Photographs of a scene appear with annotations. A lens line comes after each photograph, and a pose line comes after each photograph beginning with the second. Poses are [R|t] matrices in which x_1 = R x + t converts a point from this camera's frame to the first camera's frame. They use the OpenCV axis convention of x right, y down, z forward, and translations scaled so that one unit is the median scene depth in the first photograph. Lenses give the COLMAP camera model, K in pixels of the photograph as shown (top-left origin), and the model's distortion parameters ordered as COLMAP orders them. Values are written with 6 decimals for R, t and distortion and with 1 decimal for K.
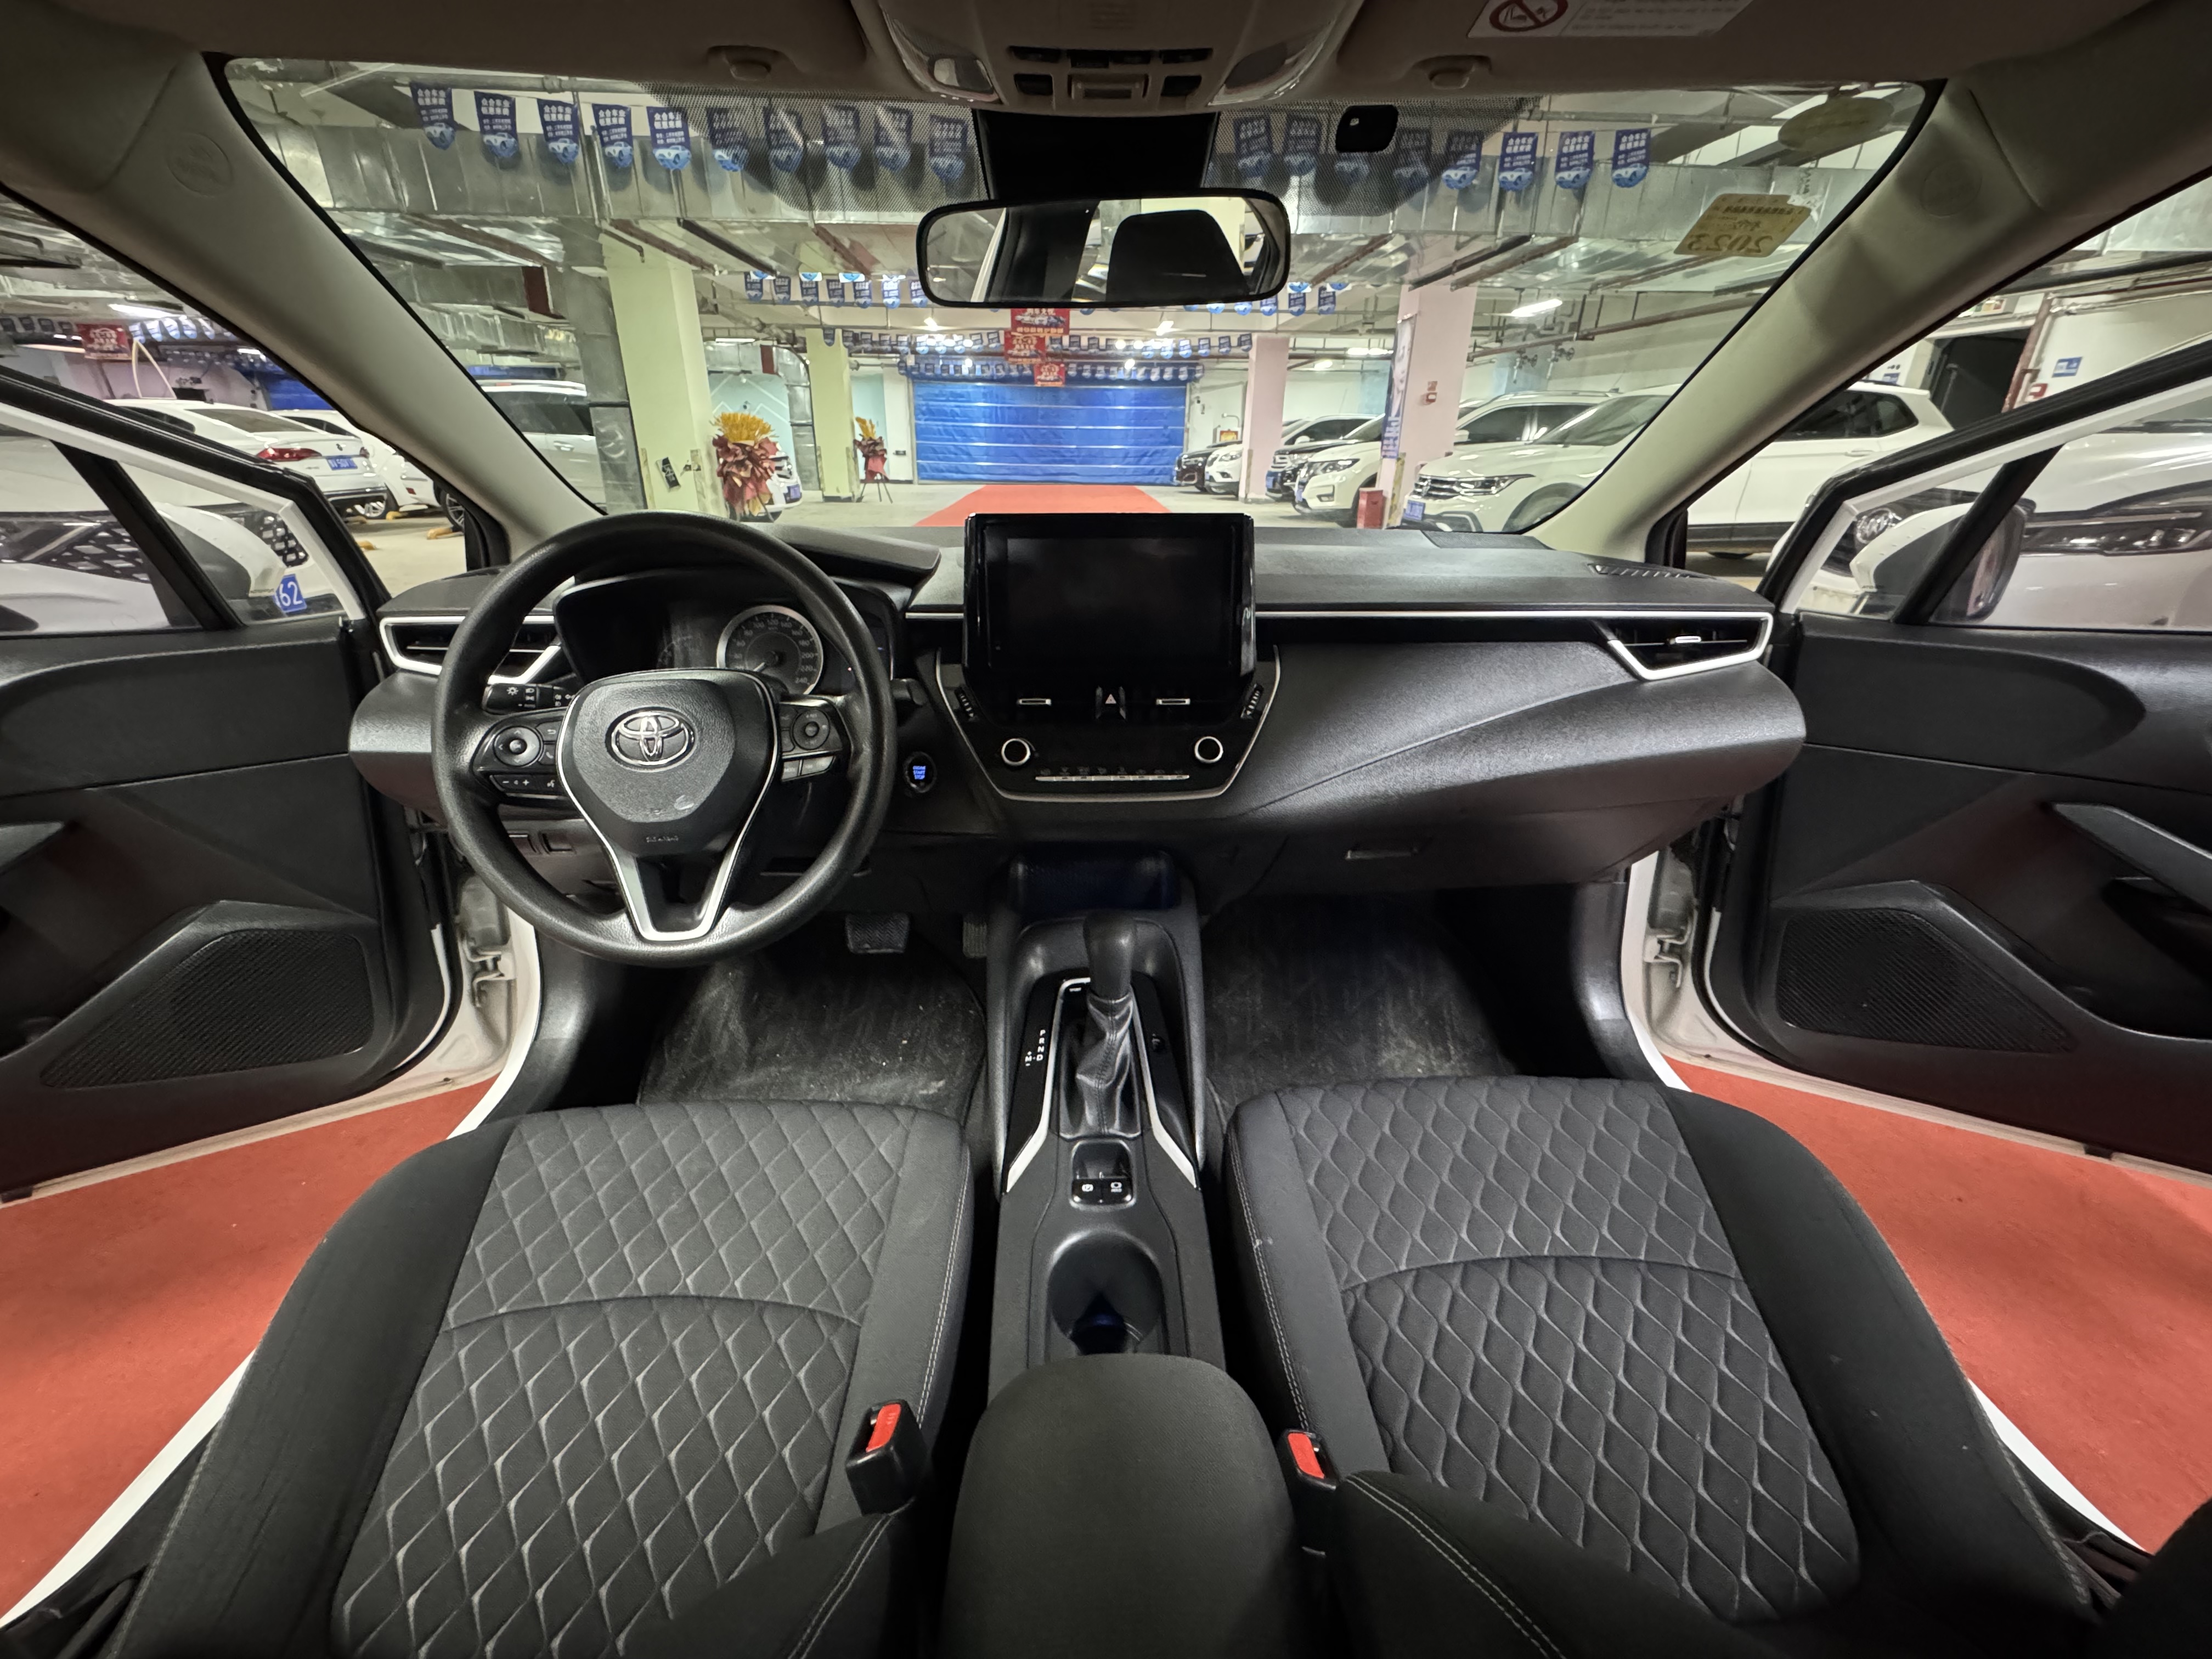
lens RADIAL K [[883.9, 0, 1107.3], [0, 883.9, 819.3], [0, 0, 1]] dist [0.005610, 0.000113]
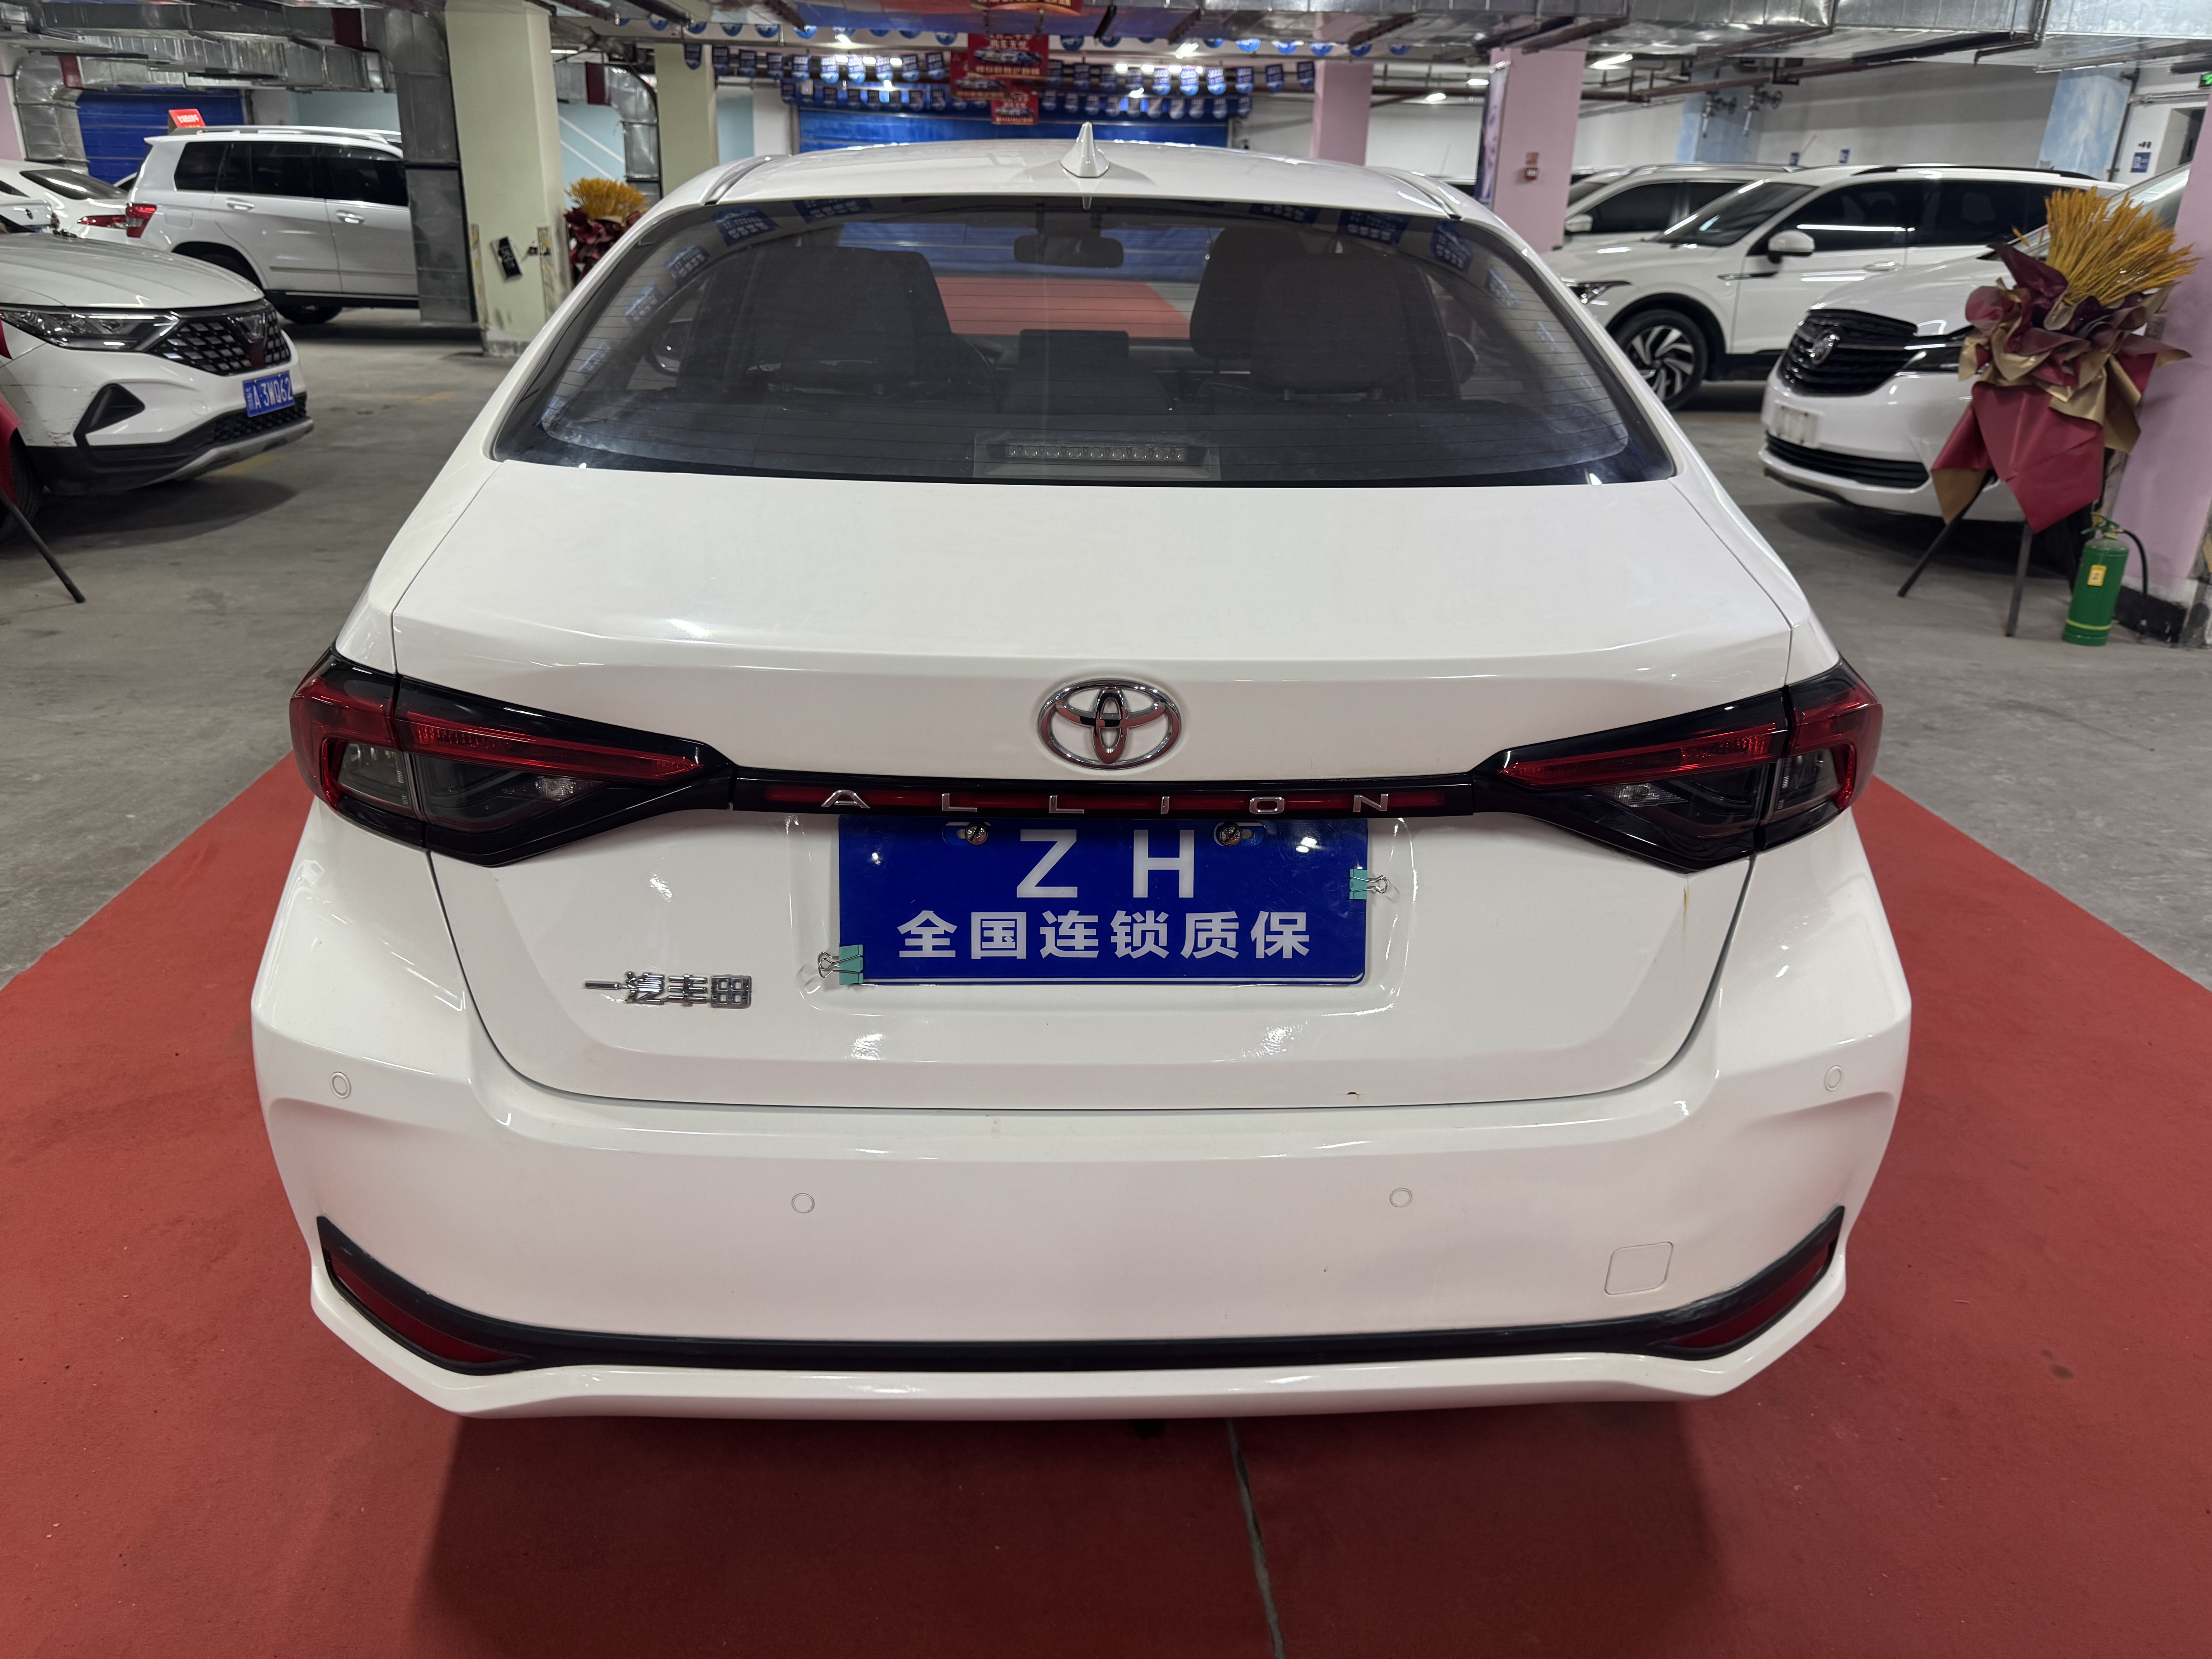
lens RADIAL K [[1603.3, 0, 1115.6], [0, 1603.3, 838.6], [0, 0, 1]] dist [0.009475, -0.009263]
pose [[0.999884, 0.012066, 0.009296, 0.015761], [-0.011882, 0.999736, -0.019691, 0.197808], [-0.009531, 0.019578, 0.999763, -0.580544]]
